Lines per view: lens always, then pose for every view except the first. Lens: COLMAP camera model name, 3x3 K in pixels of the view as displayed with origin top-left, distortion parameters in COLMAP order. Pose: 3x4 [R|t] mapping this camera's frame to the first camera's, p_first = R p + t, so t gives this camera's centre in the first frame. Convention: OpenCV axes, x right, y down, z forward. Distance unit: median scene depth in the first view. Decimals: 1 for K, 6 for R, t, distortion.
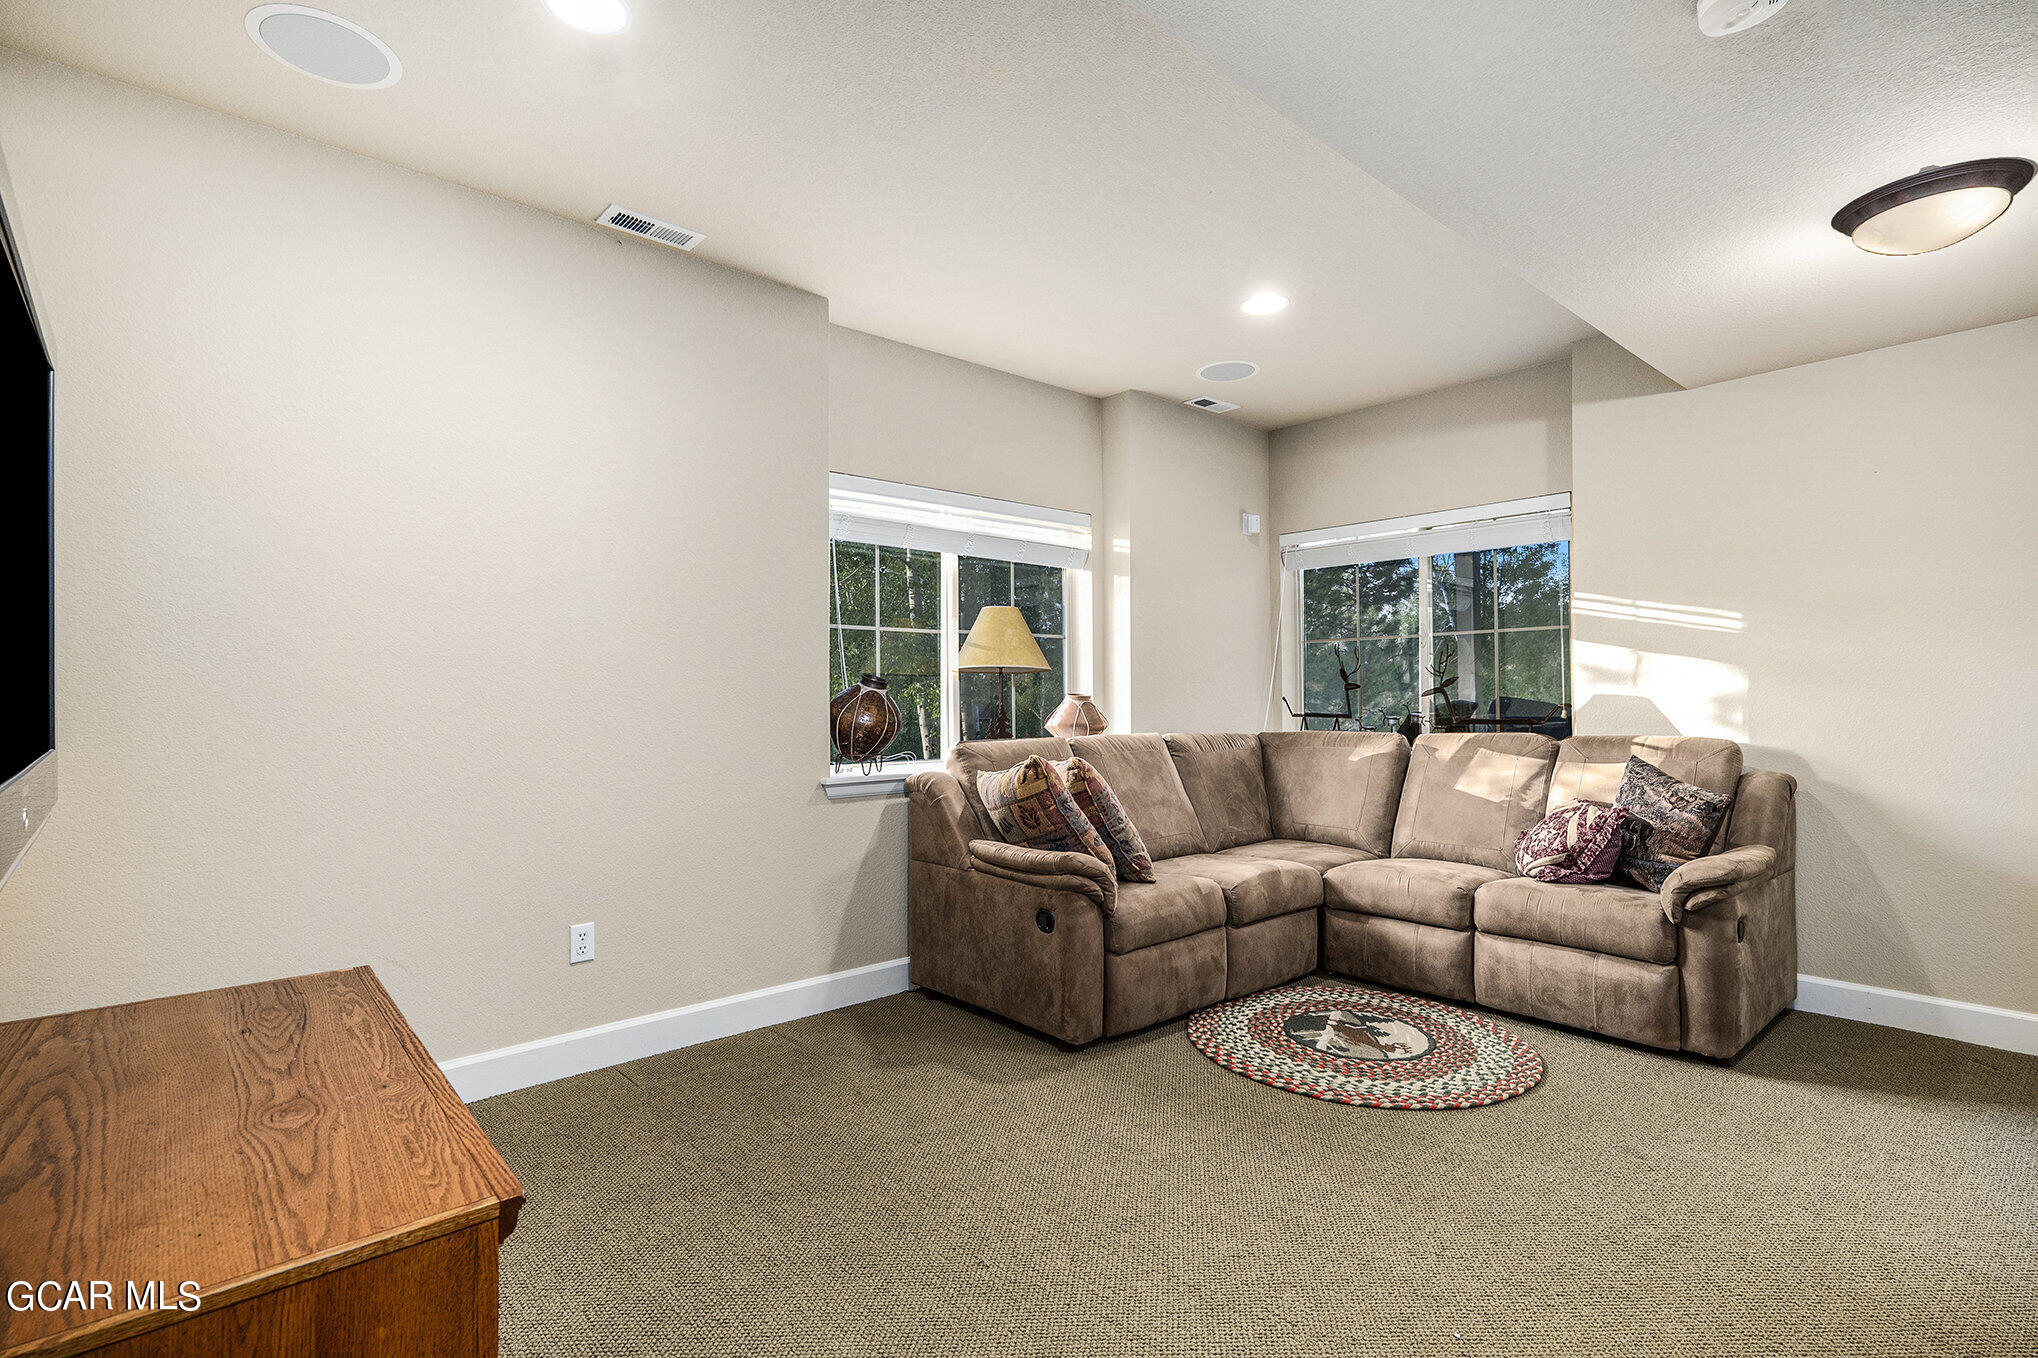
lens RADIAL K [[972.6, 0, 1015.0], [0, 972.6, 689.1], [0, 0, 1]] dist [0.006373, 0.000853]
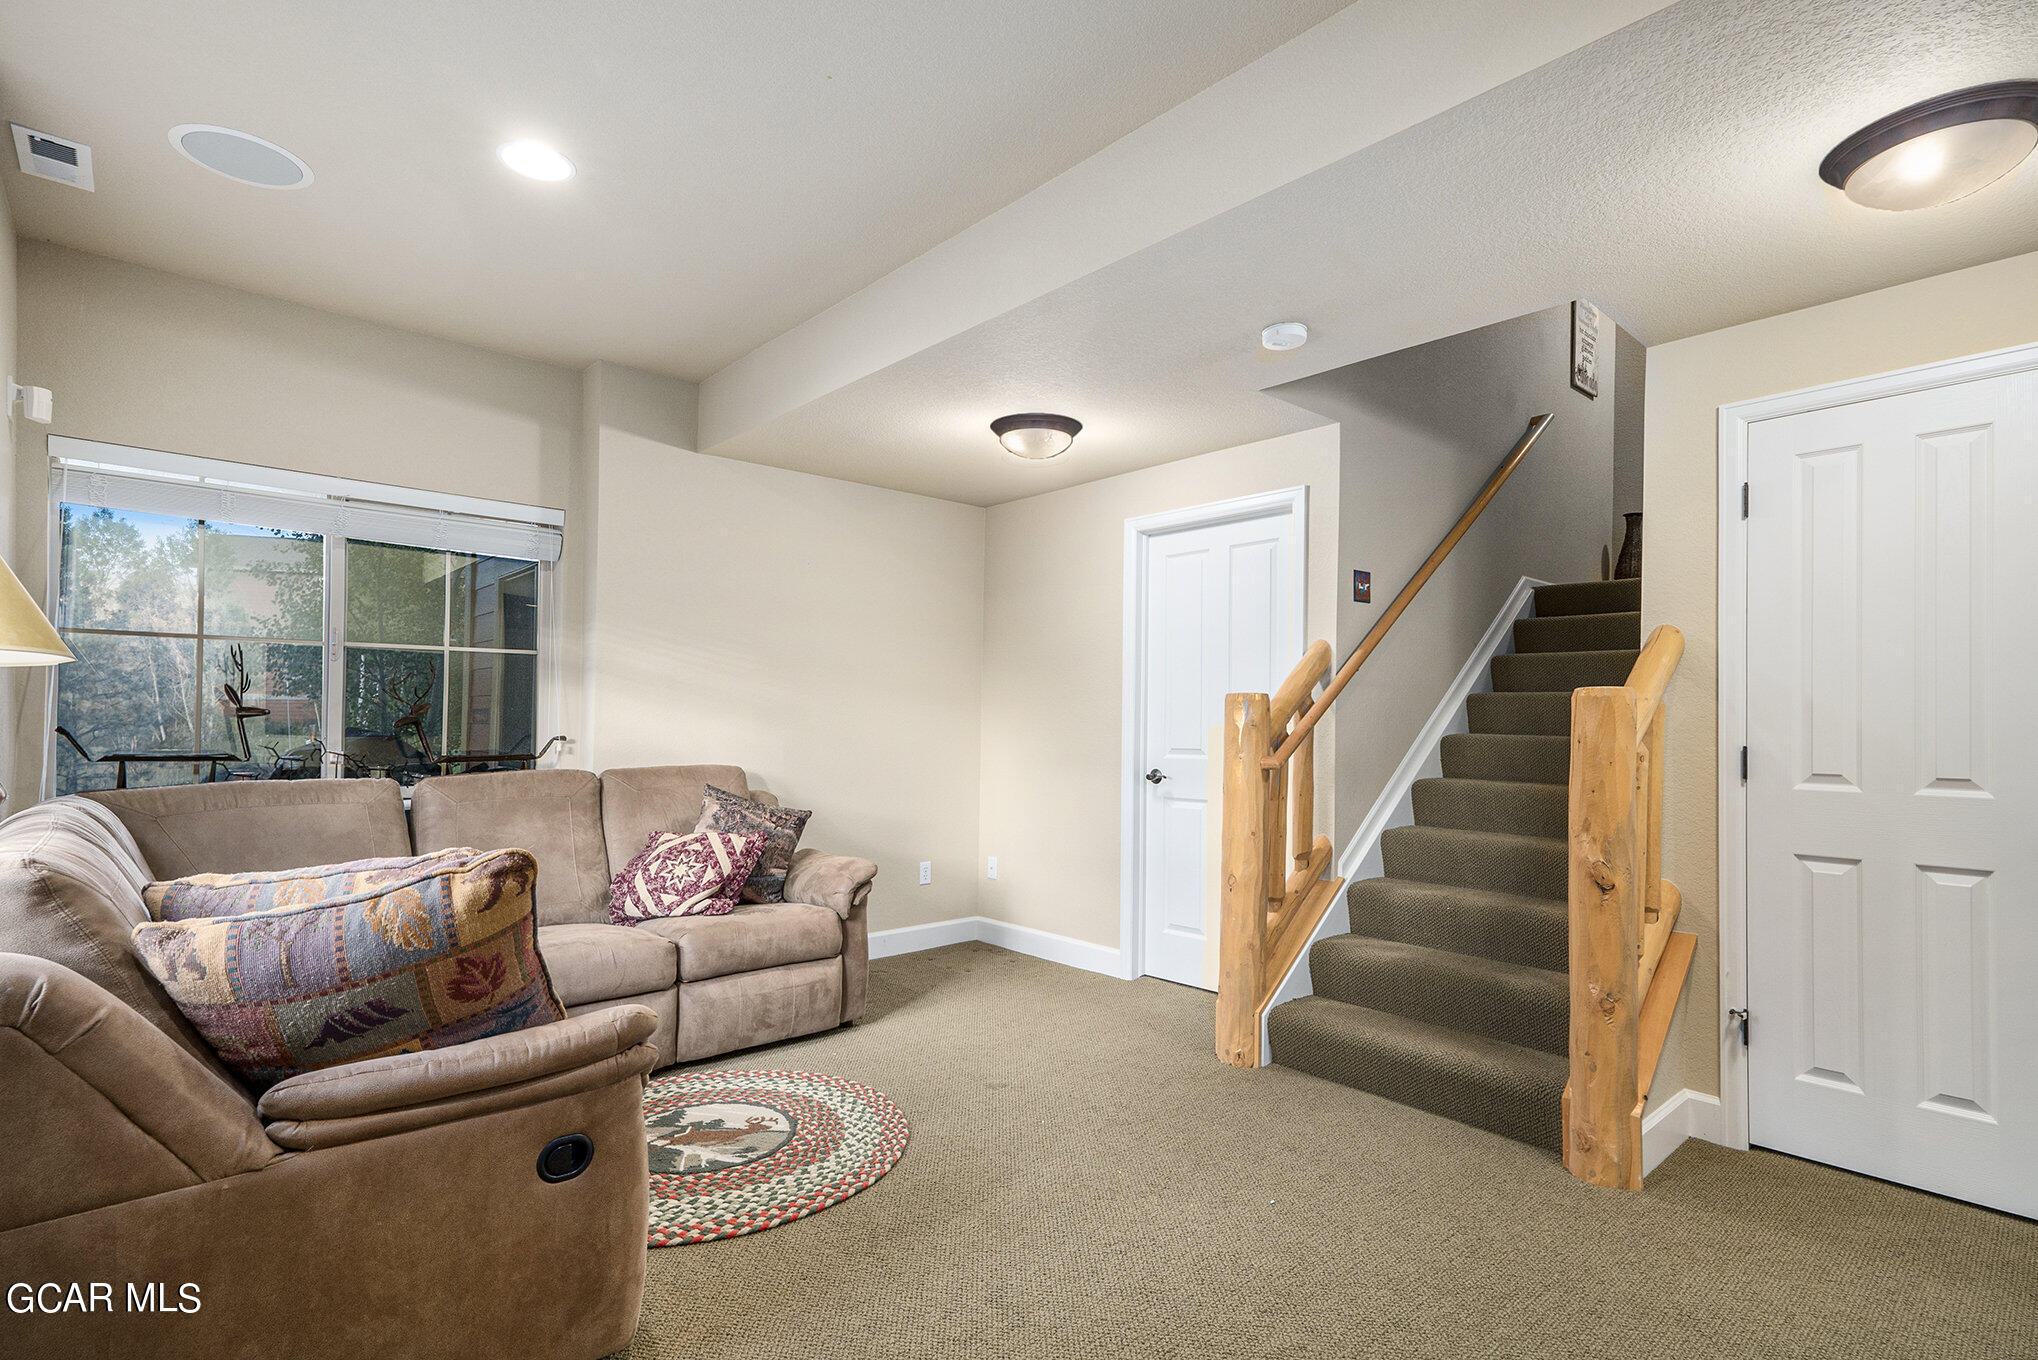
lens RADIAL K [[972.6, 0, 1031.7], [0, 972.6, 716.2], [0, 0, 1]] dist [0.006373, 0.000853]
pose [[-0.024346, 0.012441, 0.999626, -0.486885], [-0.012484, 0.999841, -0.012748, 0.002572], [-0.999626, -0.012790, -0.024187, 0.736852]]
